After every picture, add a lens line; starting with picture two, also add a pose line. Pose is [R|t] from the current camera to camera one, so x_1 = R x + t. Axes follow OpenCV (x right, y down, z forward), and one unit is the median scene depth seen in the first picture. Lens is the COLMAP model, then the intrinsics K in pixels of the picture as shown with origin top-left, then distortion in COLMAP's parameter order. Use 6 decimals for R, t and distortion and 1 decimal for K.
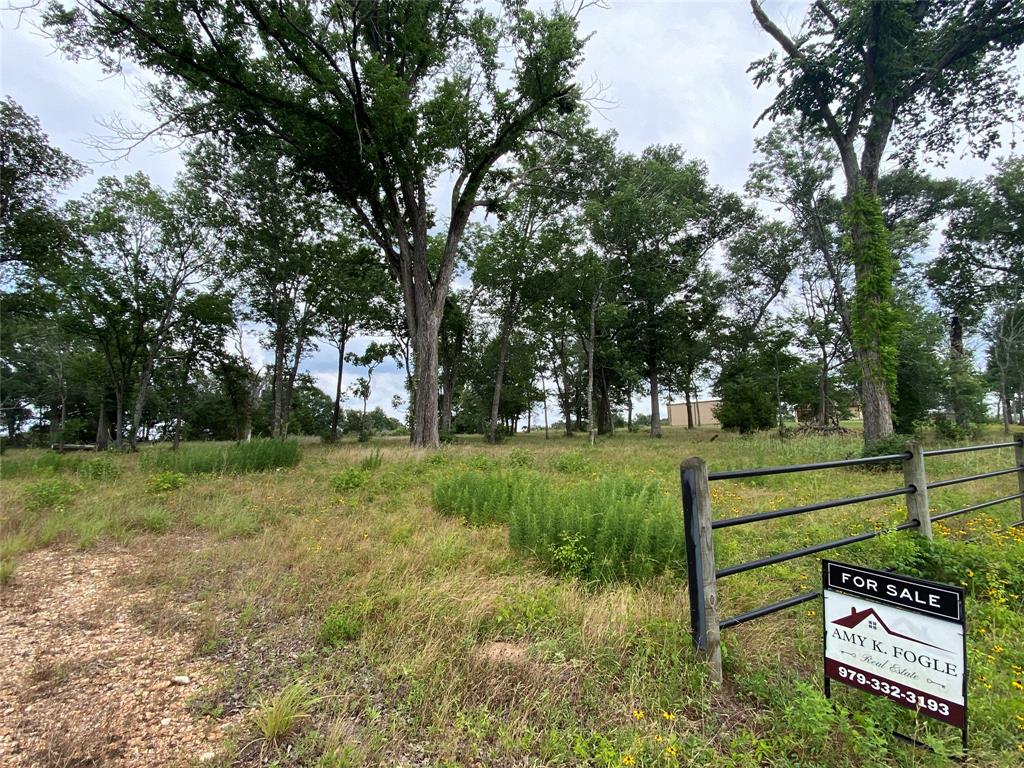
lens RADIAL K [[528.8, 0, 503.7], [0, 528.8, 383.8], [0, 0, 1]] dist [0.000443, -0.007045]
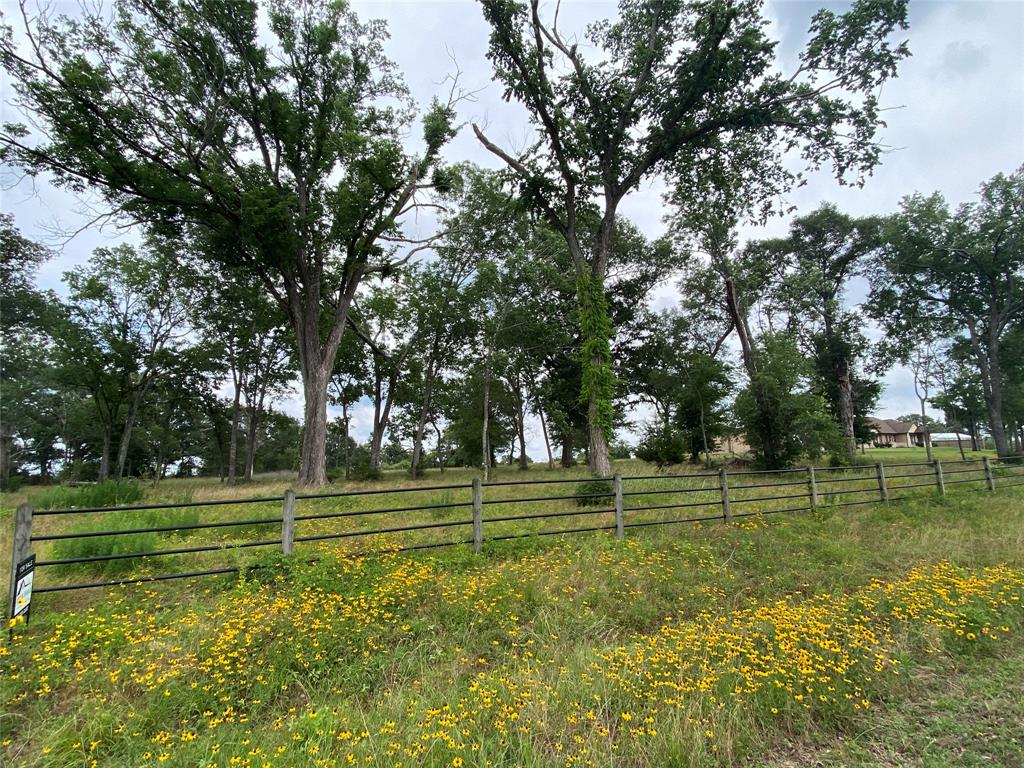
lens RADIAL K [[528.8, 0, 503.7], [0, 528.8, 383.8], [0, 0, 1]] dist [0.000443, -0.007045]
pose [[0.997657, -0.021390, -0.064988, 0.165789], [0.017560, 0.998107, -0.058946, -0.010836], [0.066126, 0.057666, 0.996144, -0.061974]]
